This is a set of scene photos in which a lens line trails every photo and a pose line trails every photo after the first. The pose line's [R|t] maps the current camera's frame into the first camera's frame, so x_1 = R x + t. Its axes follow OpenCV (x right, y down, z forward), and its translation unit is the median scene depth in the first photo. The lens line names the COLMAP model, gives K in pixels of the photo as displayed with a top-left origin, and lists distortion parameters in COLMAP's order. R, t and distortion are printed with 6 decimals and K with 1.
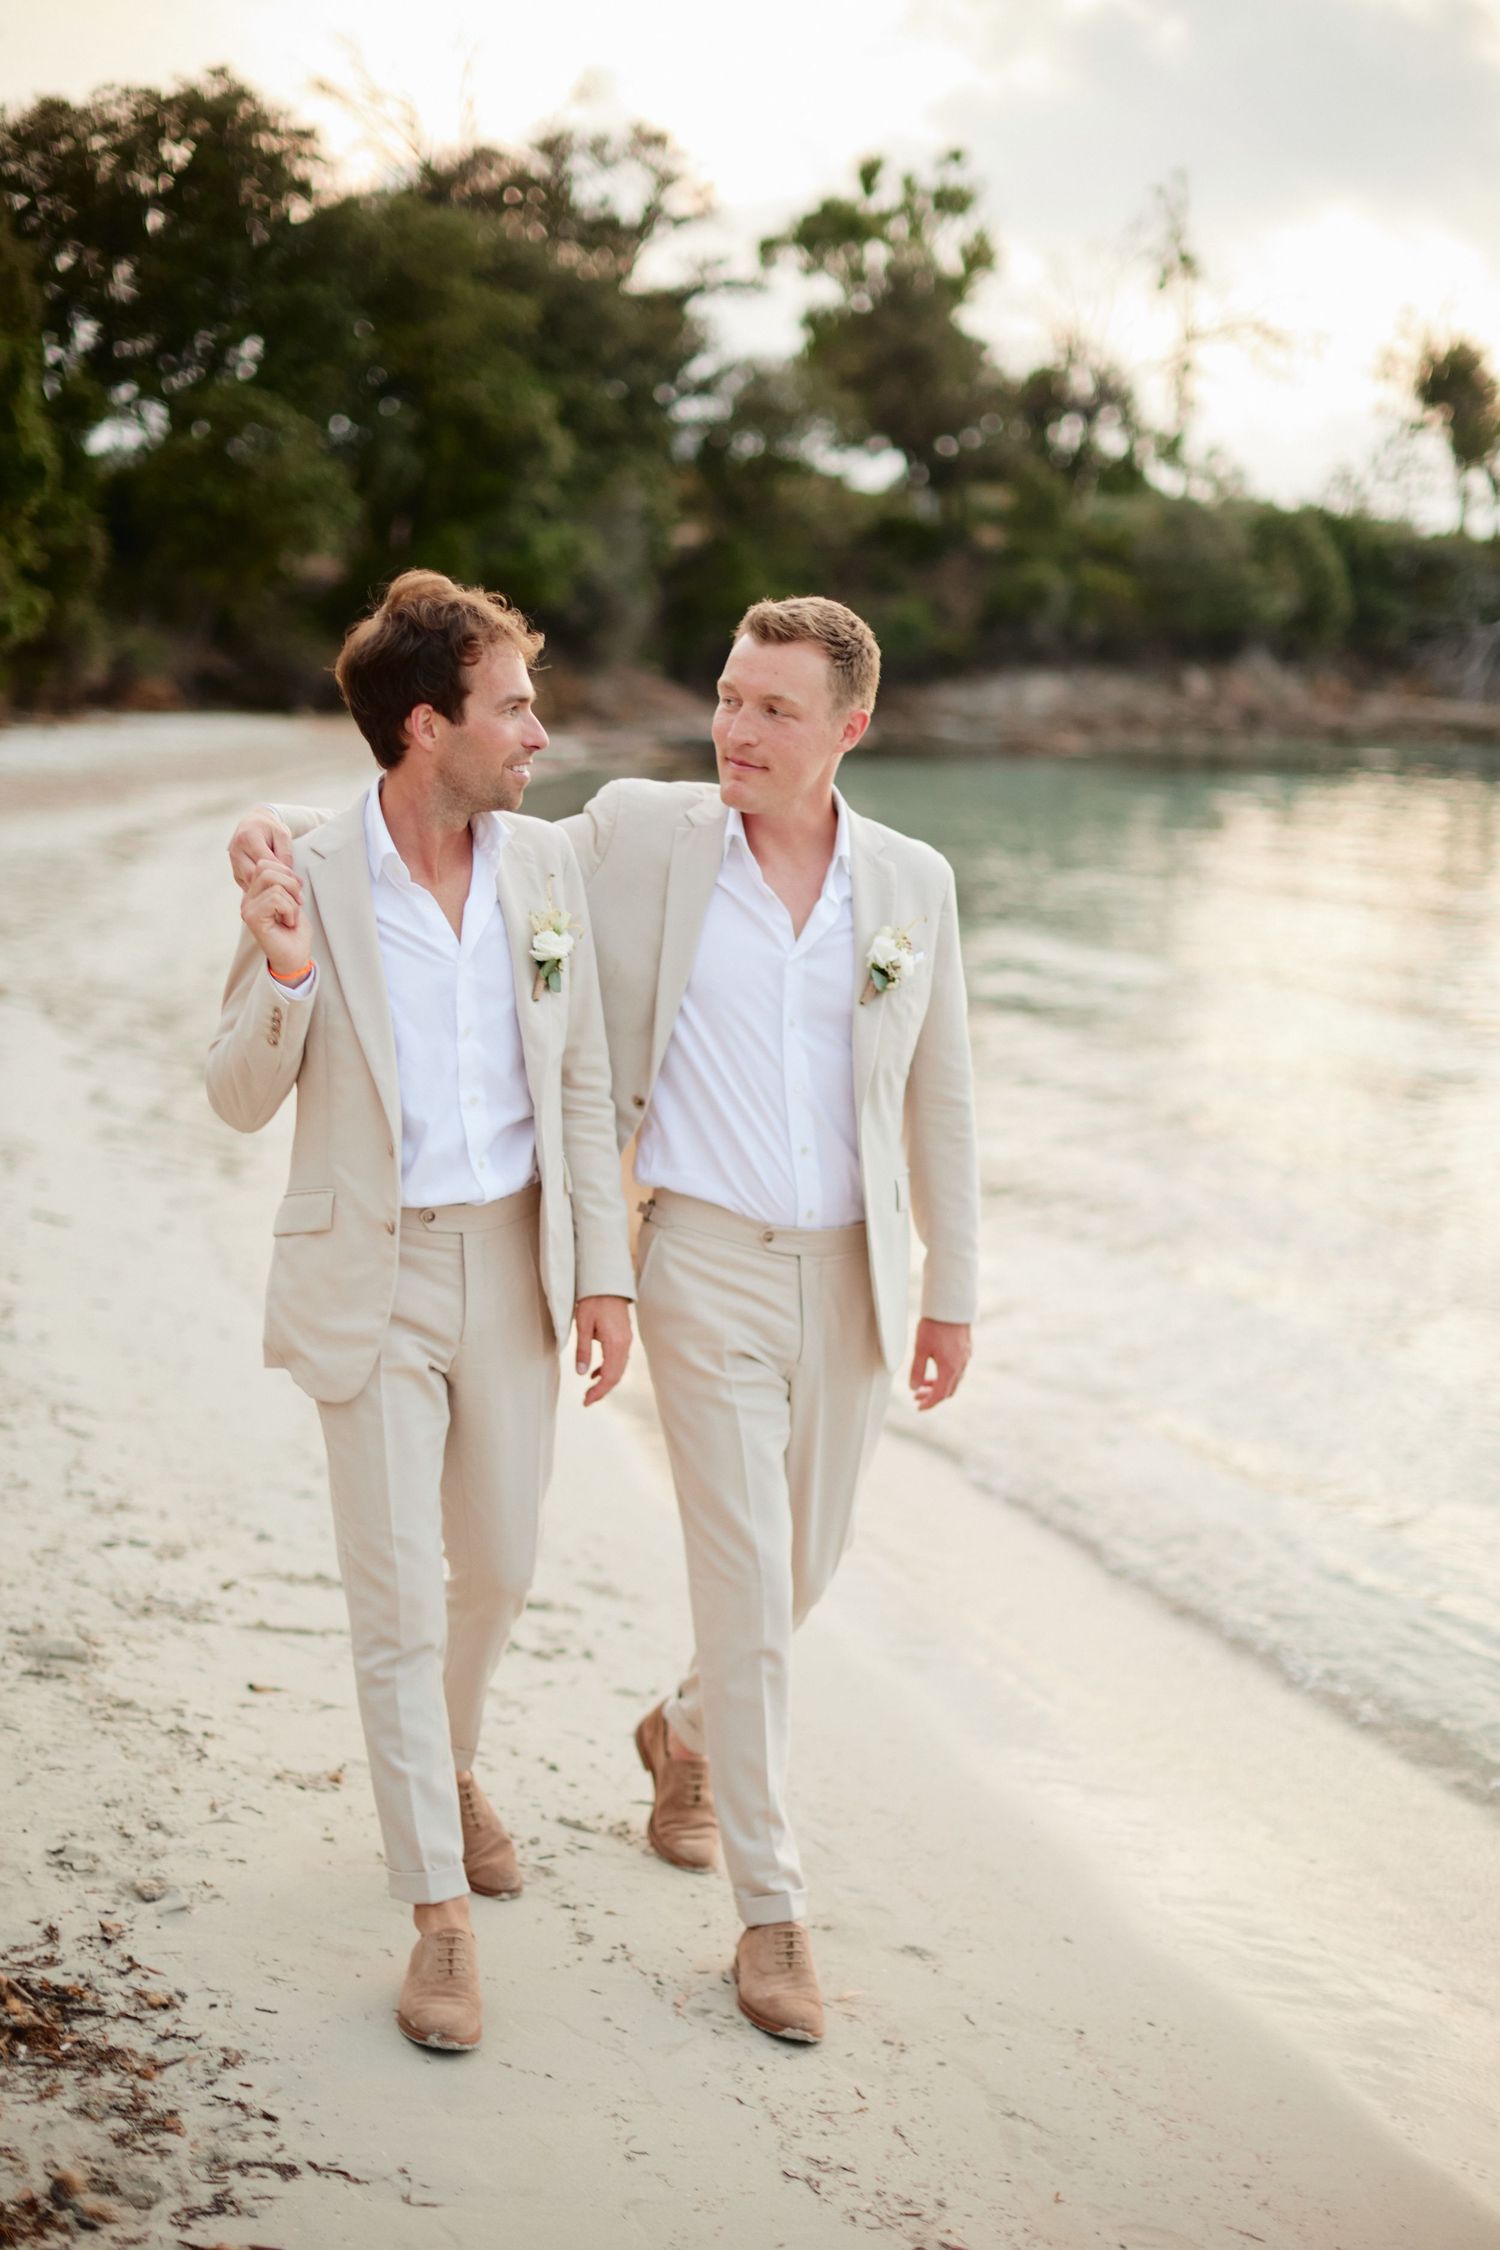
lens RADIAL K [[3282.1, 0, 744.1], [0, 3282.1, 1171.2], [0, 0, 1]] dist [-0.218037, 0.581784]
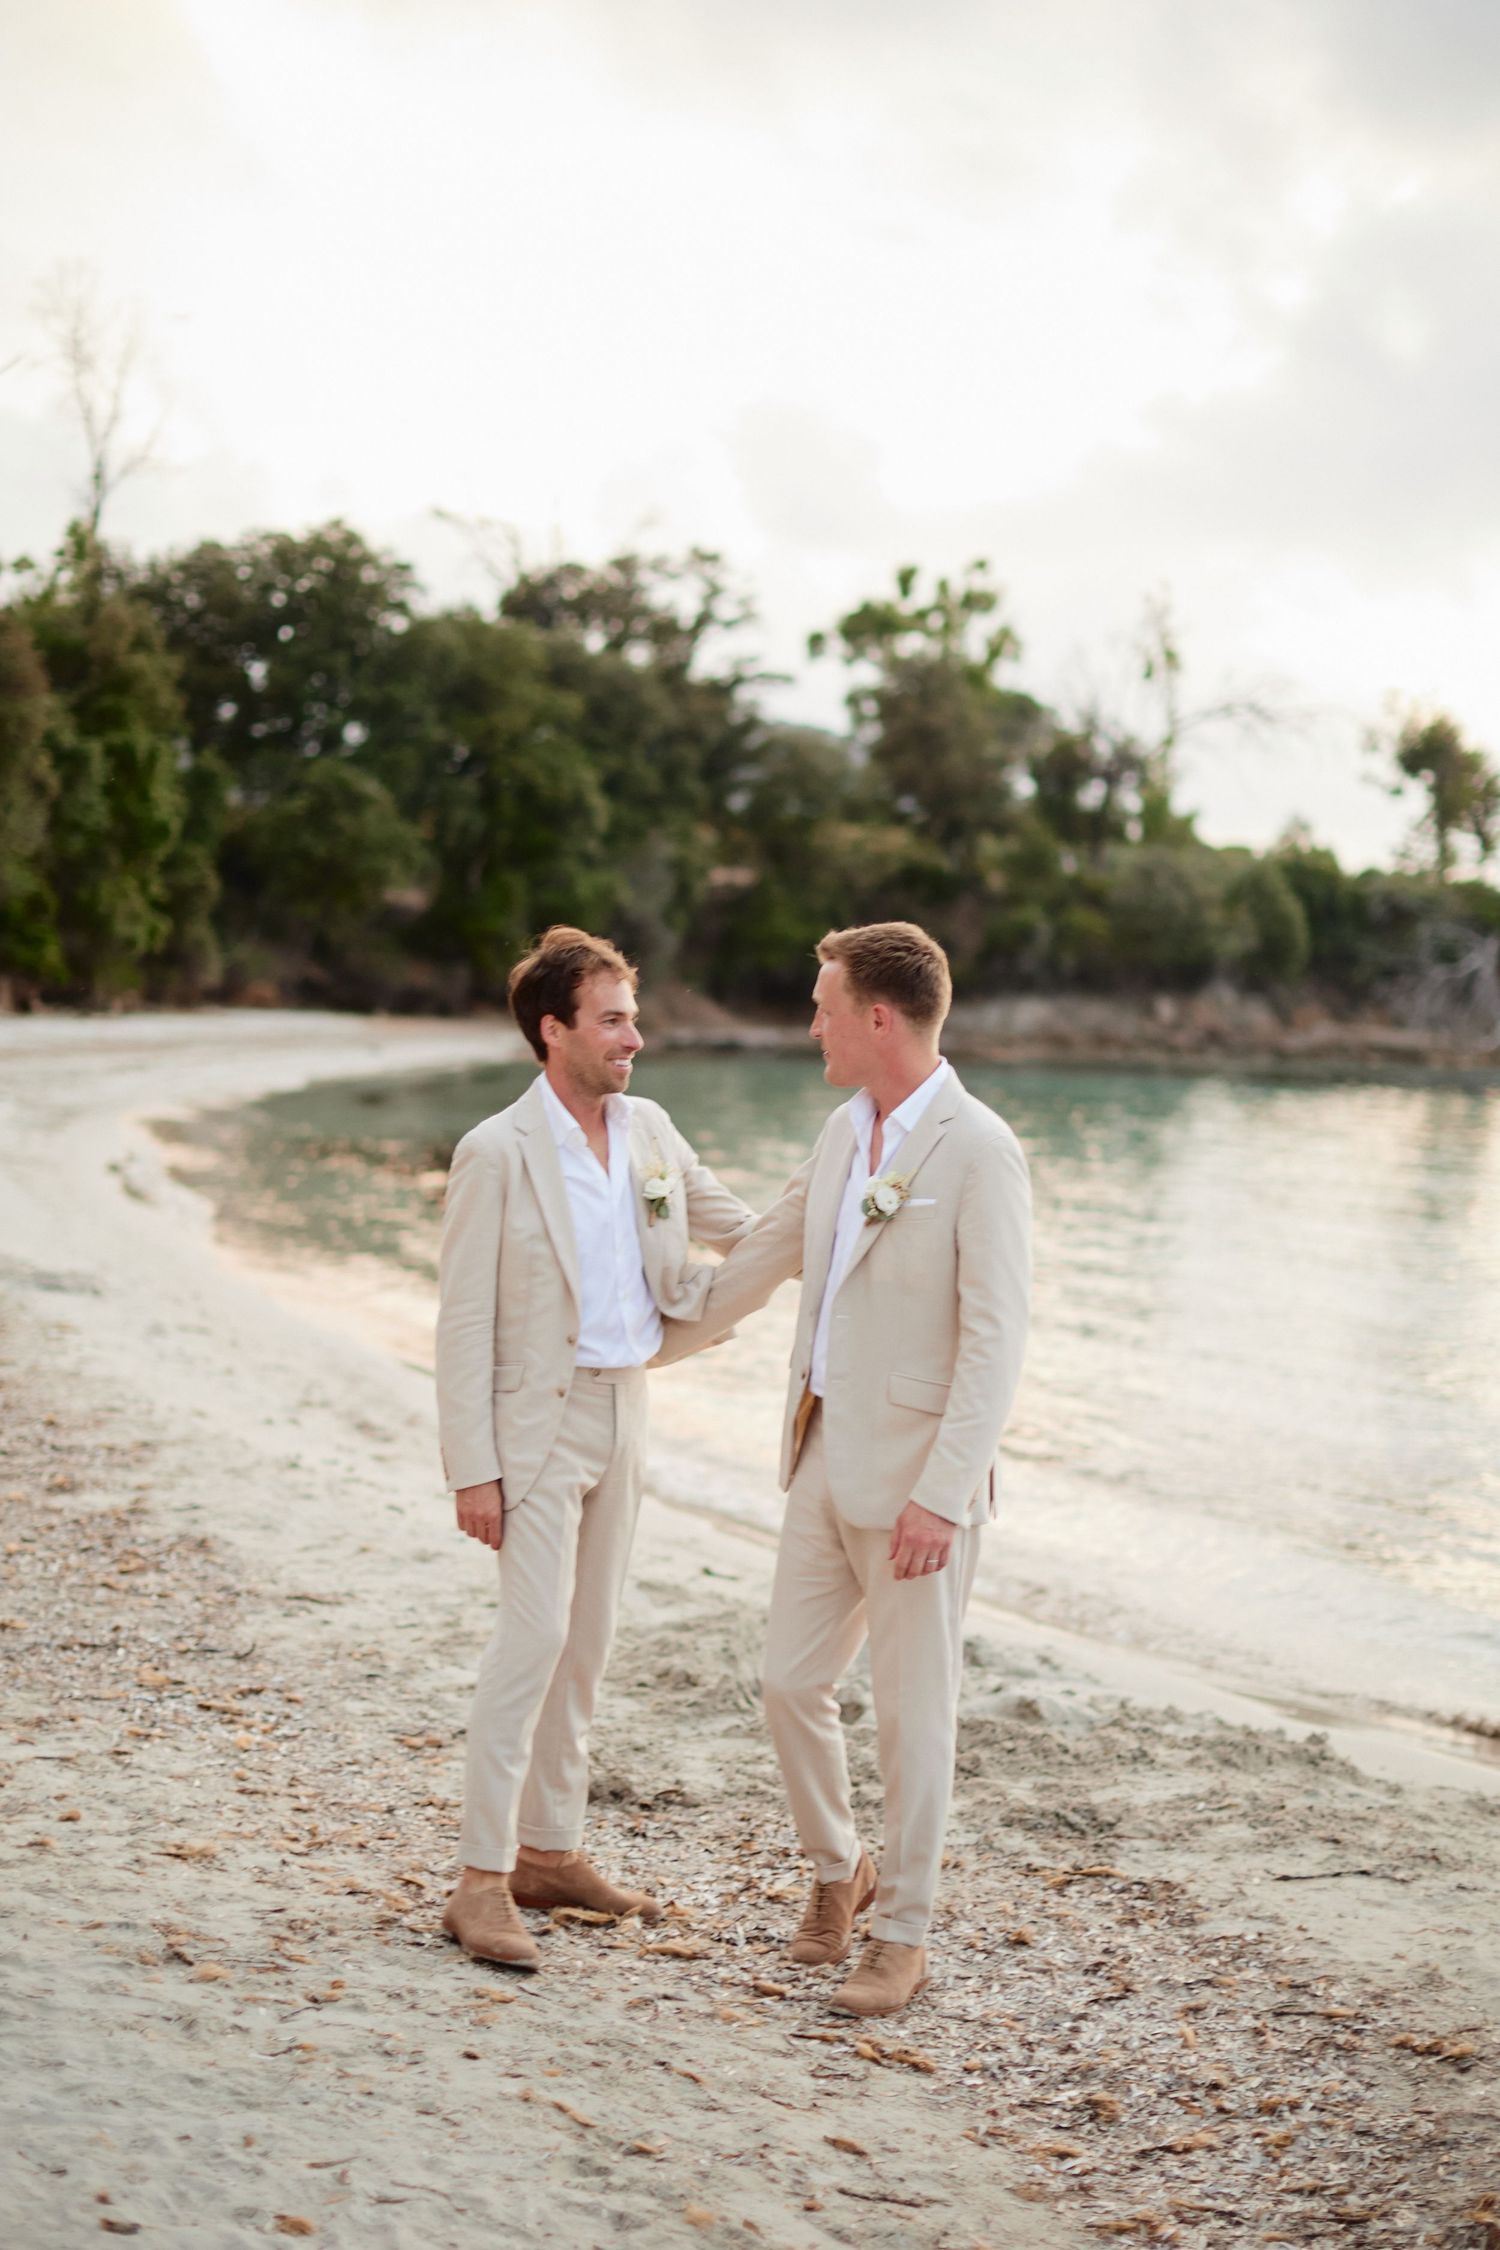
lens RADIAL K [[3438.9, 0, 784.6], [0, 3438.9, 1059.1], [0, 0, 1]] dist [-0.258399, 1.142198]
pose [[0.997670, 0.024404, -0.063717, 0.089170], [-0.032646, 0.990752, -0.131701, 0.040448], [0.059913, 0.133474, 0.989240, -0.263122]]
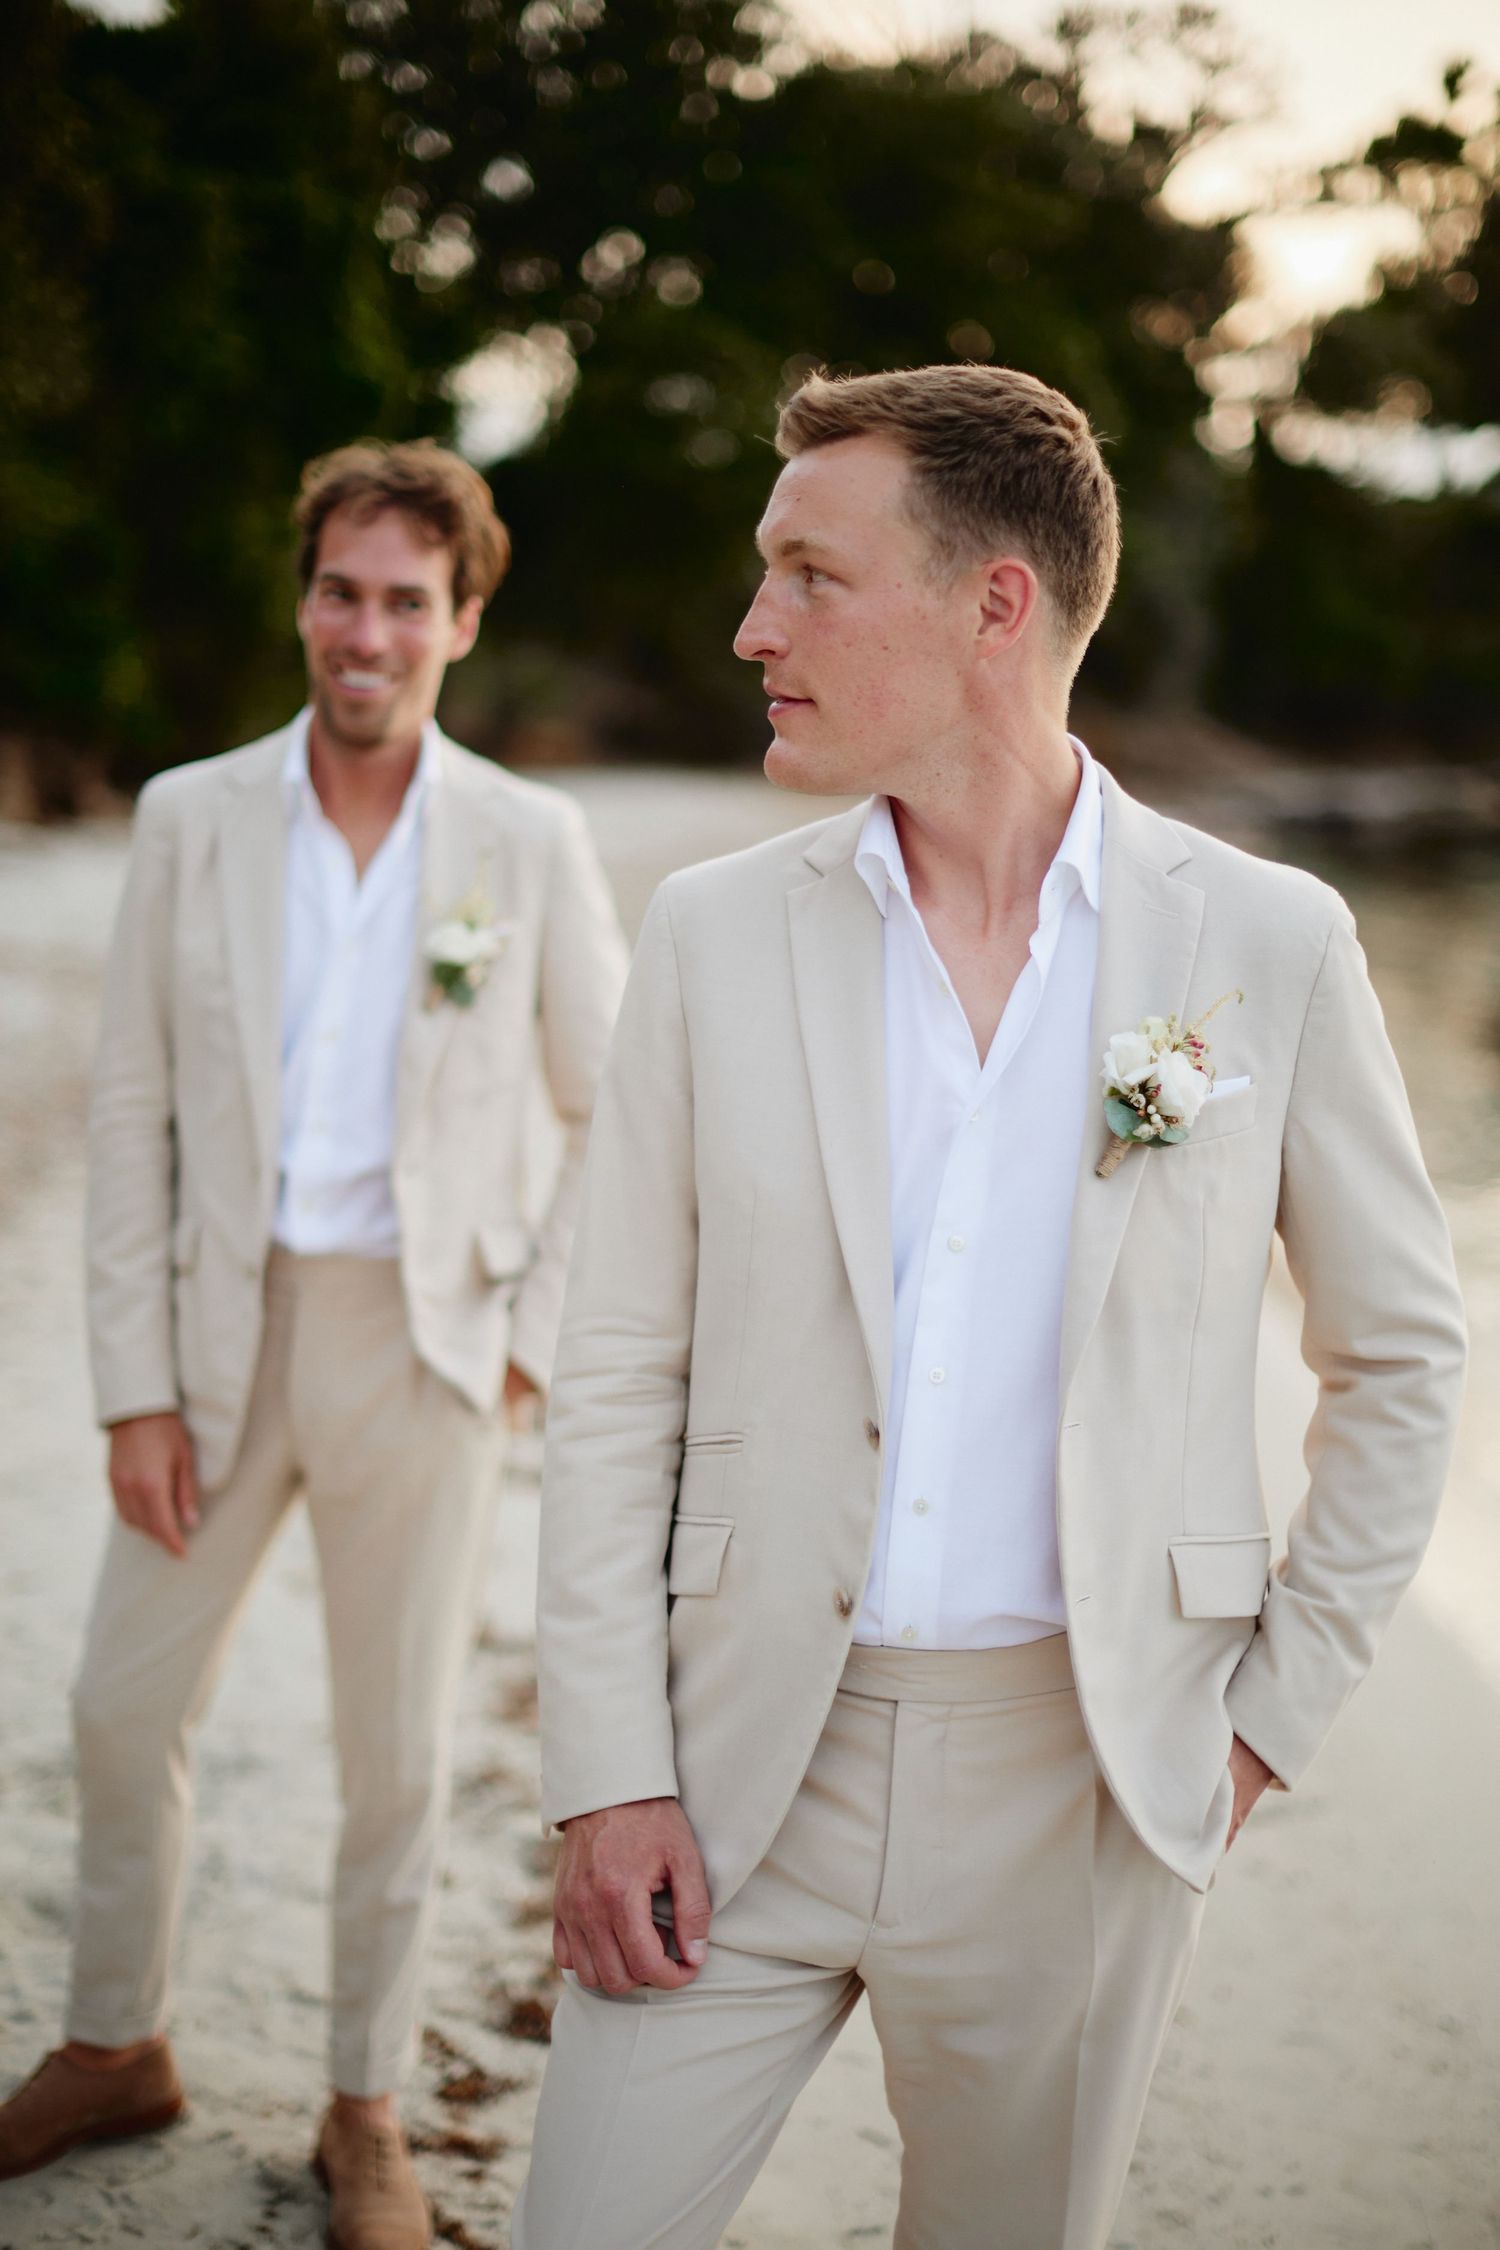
lens RADIAL K [[3282.1, 0, 744.1], [0, 3282.1, 1171.2], [0, 0, 1]] dist [-0.218037, 0.581784]
pose [[0.993100, 0.005663, -0.117135, -0.045187], [-0.007365, 0.999873, -0.014103, -0.036435], [0.117040, 0.014869, 0.993016, 0.238708]]
